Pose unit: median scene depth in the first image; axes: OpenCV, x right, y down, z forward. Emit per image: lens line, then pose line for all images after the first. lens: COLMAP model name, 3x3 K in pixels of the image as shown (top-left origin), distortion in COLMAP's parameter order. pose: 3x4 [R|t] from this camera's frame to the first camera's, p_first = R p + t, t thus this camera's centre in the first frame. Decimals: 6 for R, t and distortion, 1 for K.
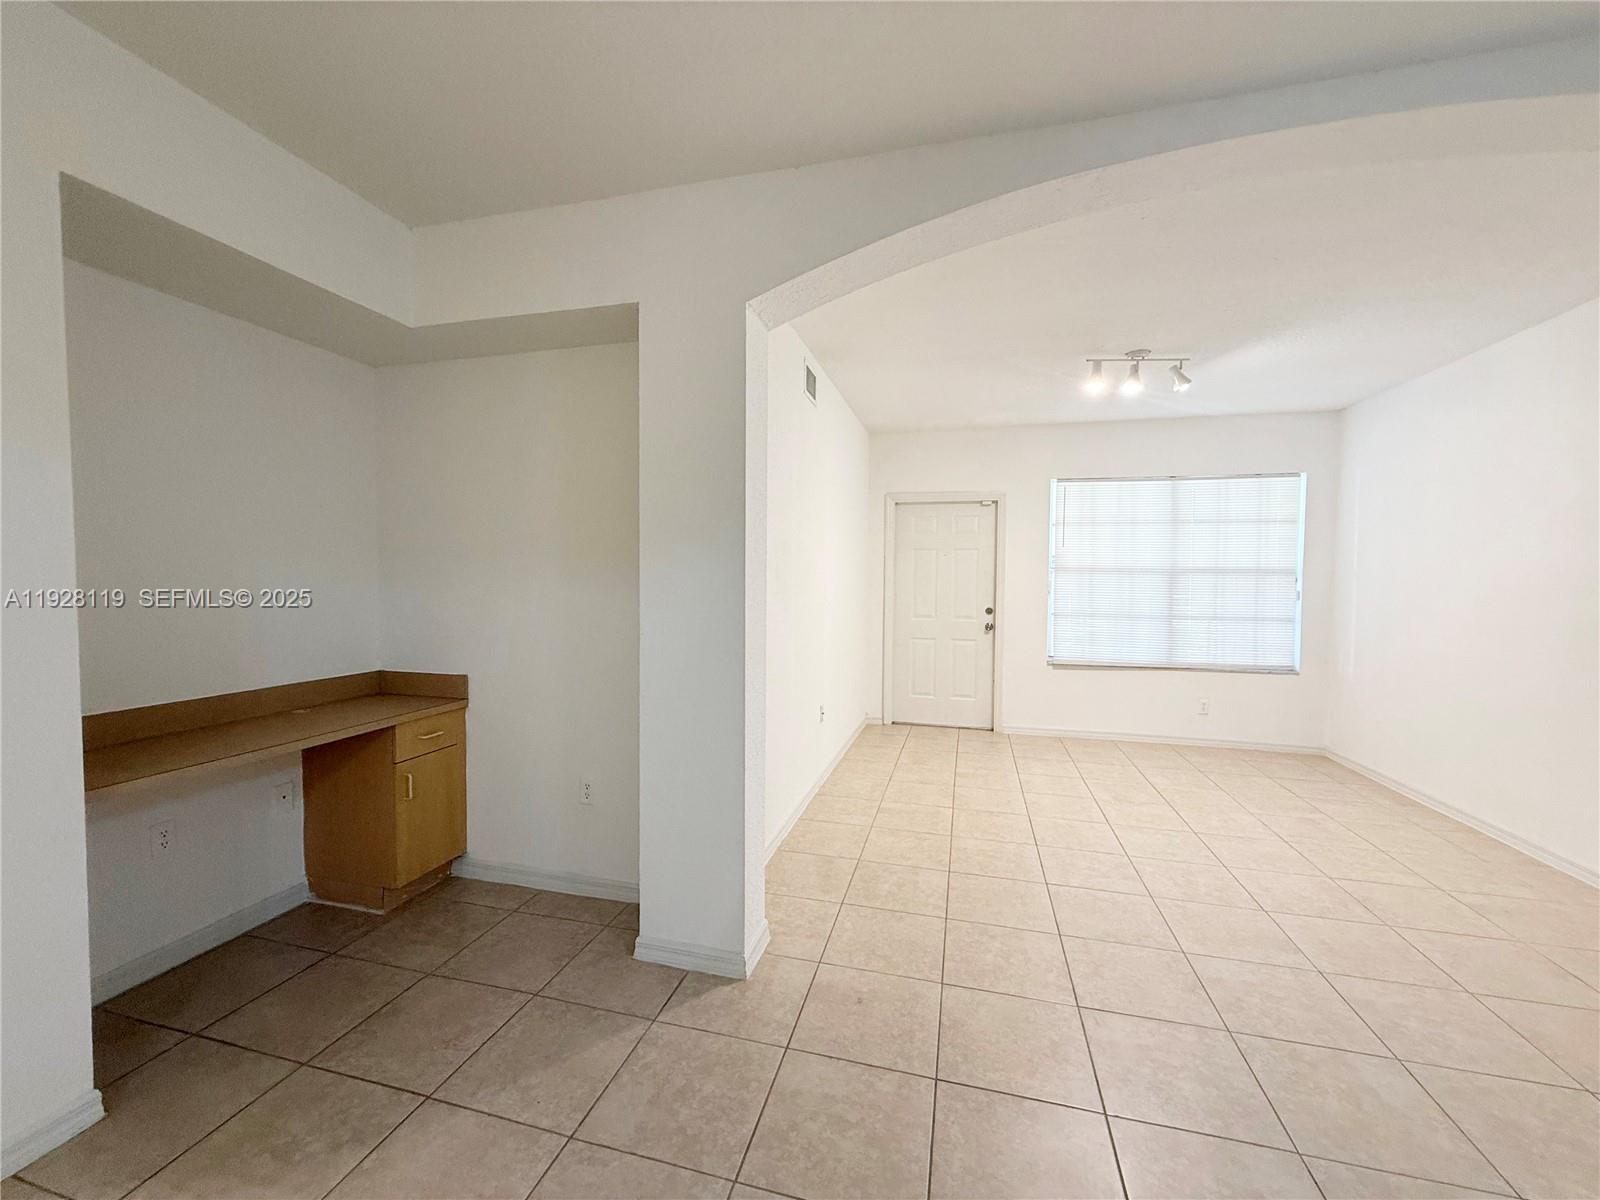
lens RADIAL K [[638.0, 0, 796.5], [0, 638.0, 601.7], [0, 0, 1]] dist [-0.000073, 0.000168]
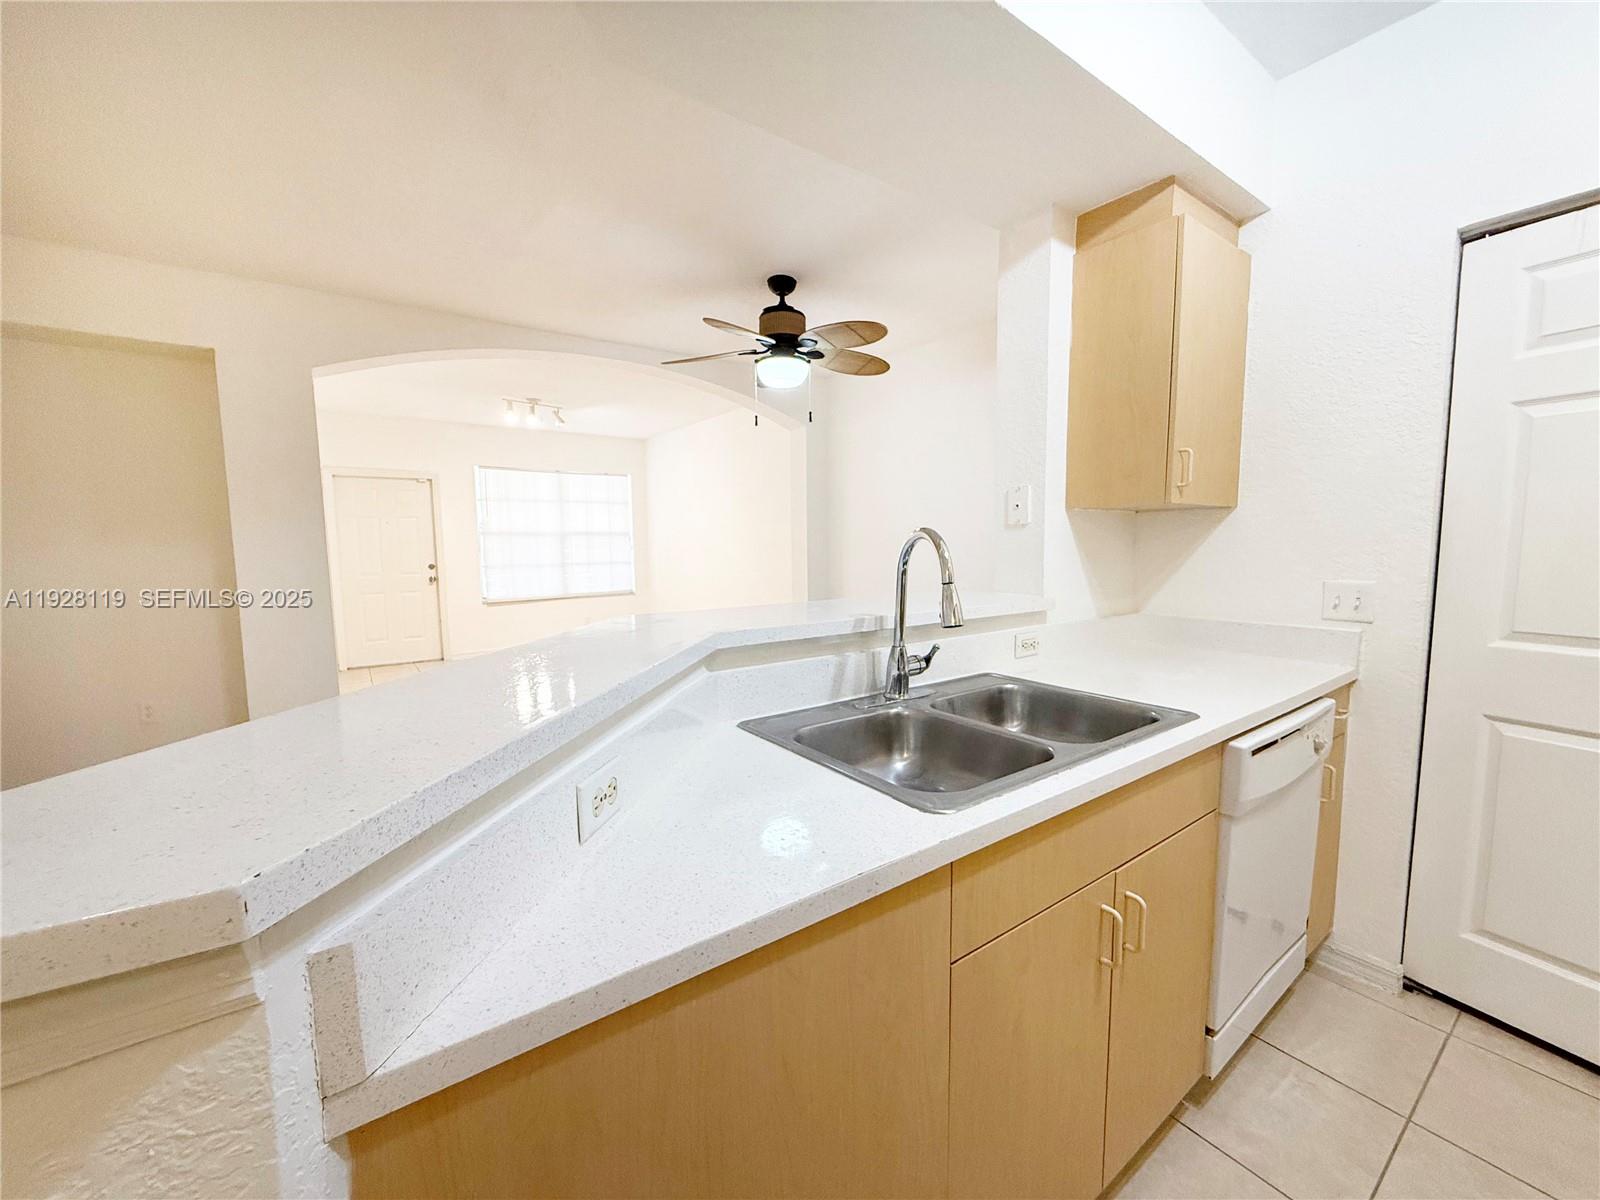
lens RADIAL K [[647.1, 0, 812.0], [0, 647.1, 620.0], [0, 0, 1]] dist [-0.001391, -0.000085]
pose [[0.616835, -0.107601, 0.779703, -0.272353], [0.045246, 0.993821, 0.101355, 0.026650], [-0.785791, -0.027241, 0.617892, -0.433443]]
